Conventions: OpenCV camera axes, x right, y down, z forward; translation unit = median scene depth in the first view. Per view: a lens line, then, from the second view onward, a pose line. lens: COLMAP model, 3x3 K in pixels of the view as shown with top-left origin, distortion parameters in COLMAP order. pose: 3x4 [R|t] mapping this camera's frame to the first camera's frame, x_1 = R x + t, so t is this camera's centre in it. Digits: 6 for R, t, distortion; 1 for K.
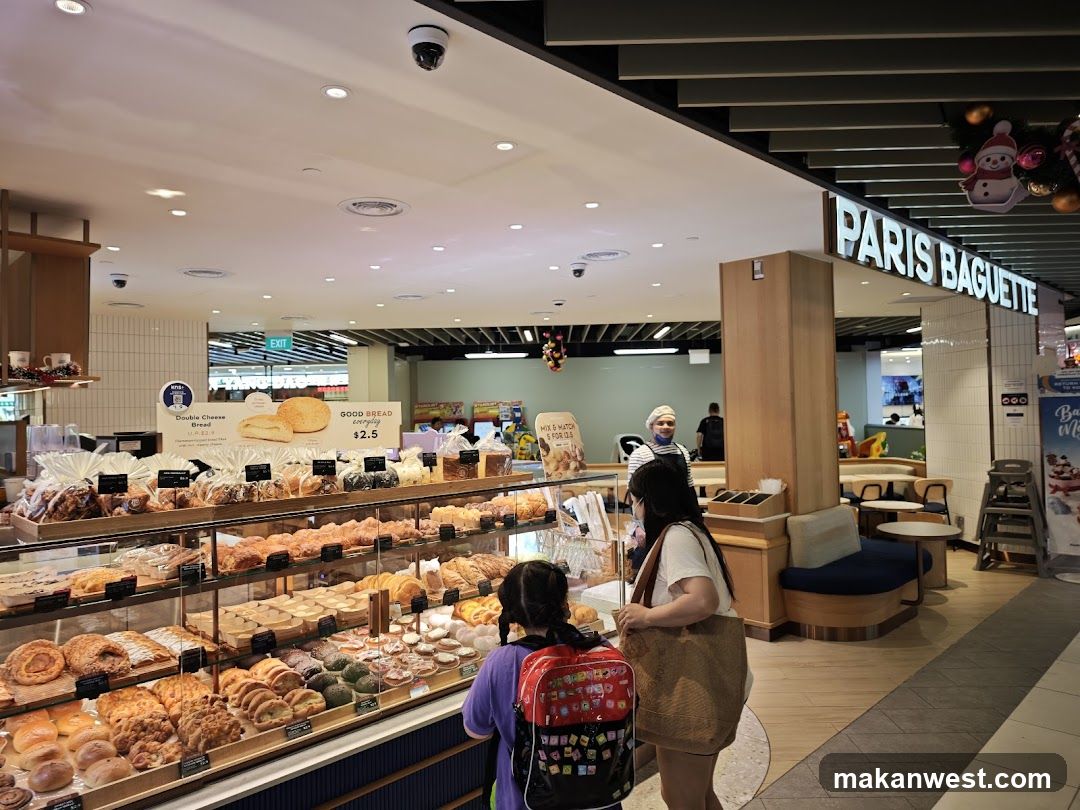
lens RADIAL K [[723.5, 0, 540.0], [0, 723.5, 405.0], [0, 0, 1]] dist [-0.002588, -0.002296]
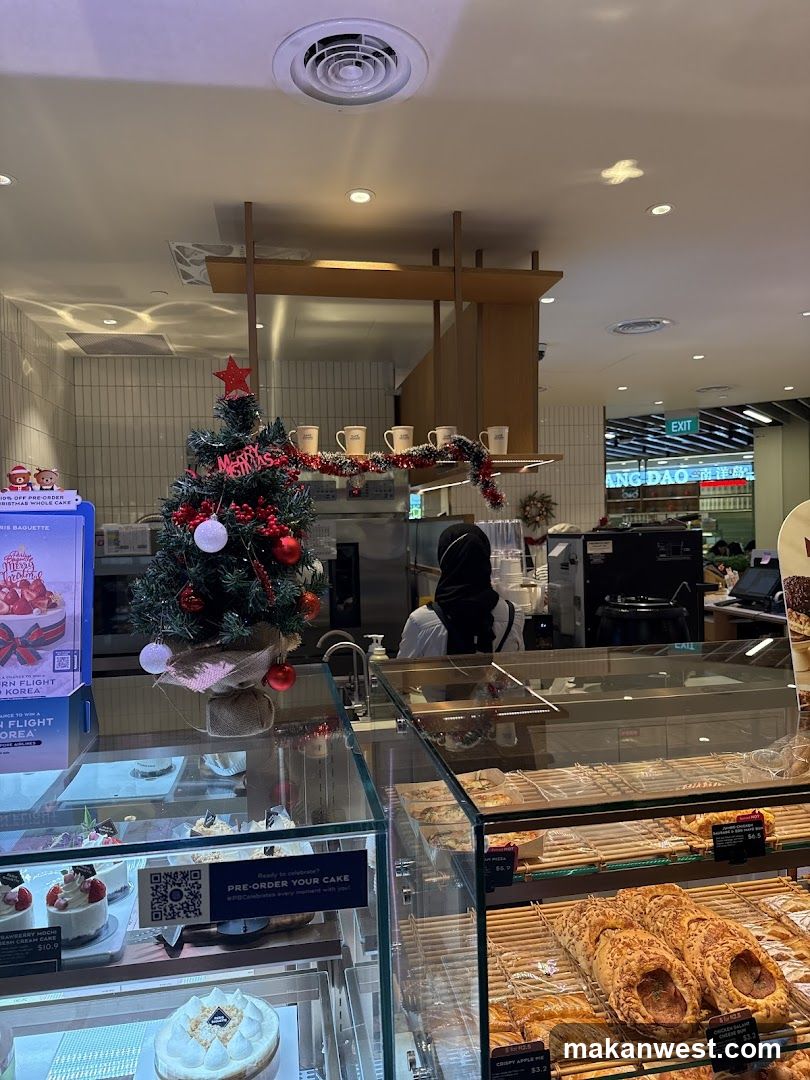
lens RADIAL K [[723.5, 0, 405.0], [0, 723.5, 540.0], [0, 0, 1]] dist [-0.002588, -0.002296]
pose [[0.822134, 0.007838, -0.569240, -0.148698], [0.016537, 0.999154, 0.037642, 0.008127], [0.569054, -0.040360, 0.821309, 0.138963]]
